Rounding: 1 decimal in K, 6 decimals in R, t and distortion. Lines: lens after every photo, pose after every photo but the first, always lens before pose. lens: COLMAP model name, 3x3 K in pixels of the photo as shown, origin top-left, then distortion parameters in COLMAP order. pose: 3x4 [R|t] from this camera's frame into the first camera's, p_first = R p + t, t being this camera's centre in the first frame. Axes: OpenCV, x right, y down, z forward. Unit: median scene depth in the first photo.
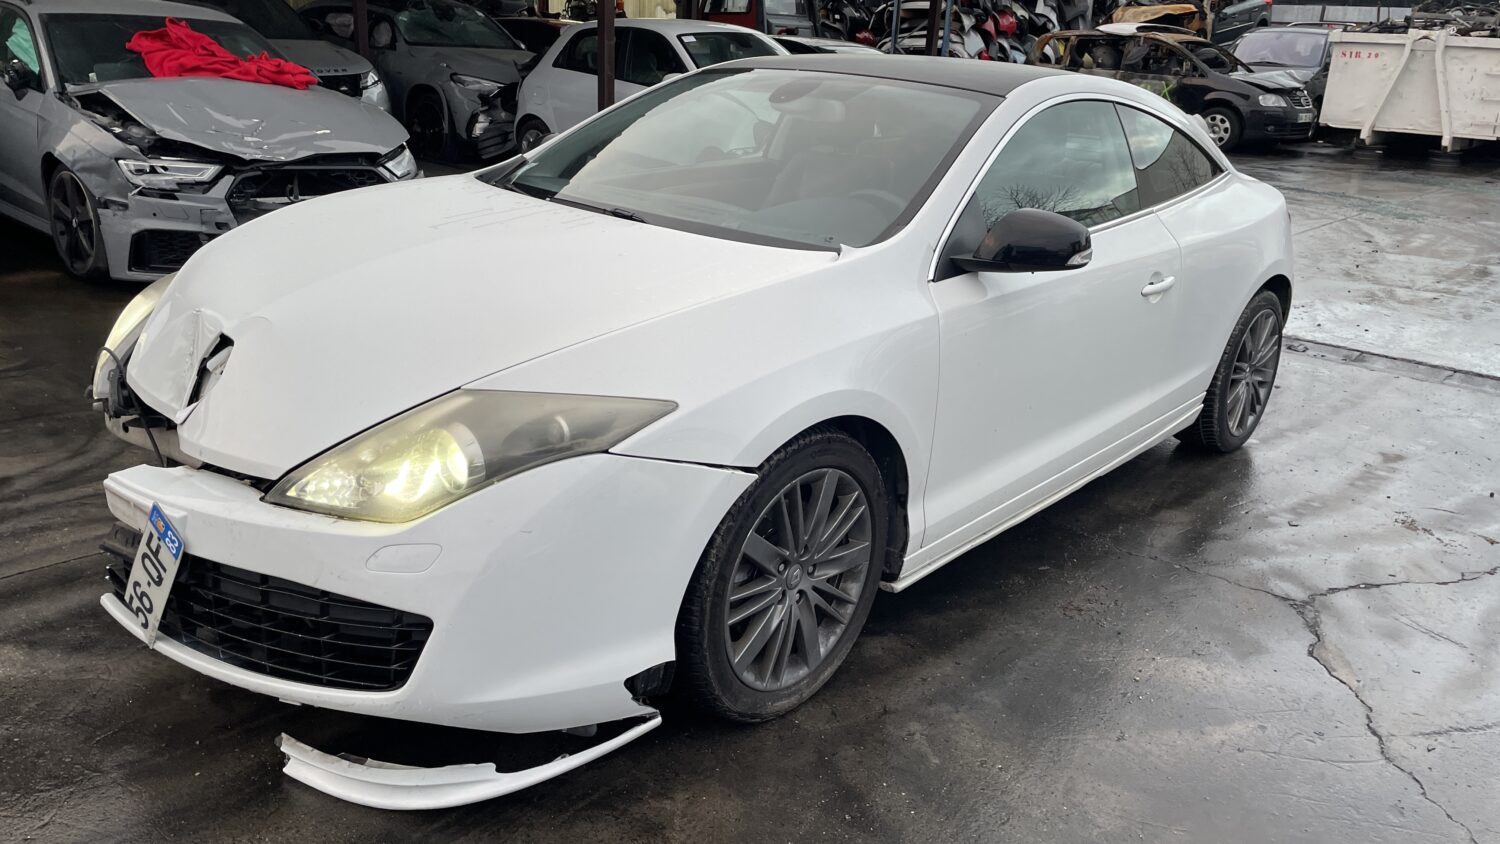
lens RADIAL K [[1122.1, 0, 750.0], [0, 1122.1, 422.0], [0, 0, 1]] dist [0.038809, -0.059552]
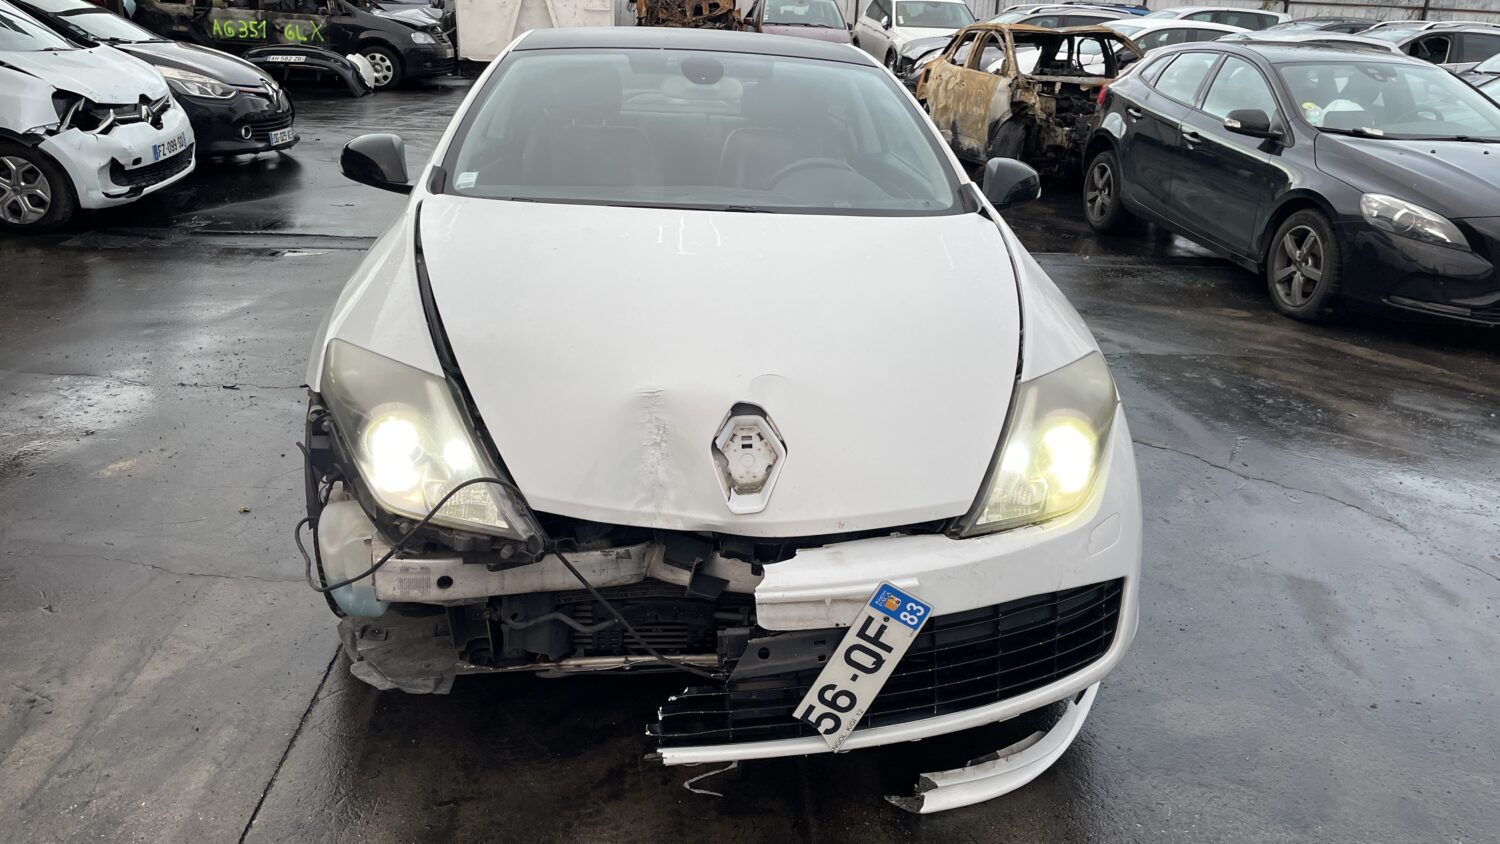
lens RADIAL K [[1122.1, 0, 750.0], [0, 1122.1, 422.0], [0, 0, 1]] dist [0.038809, -0.059552]
pose [[0.685515, -0.263572, 0.678674, -0.137652], [0.225207, 0.963219, 0.146601, -0.024566], [-0.692351, 0.052345, 0.719659, 0.047876]]
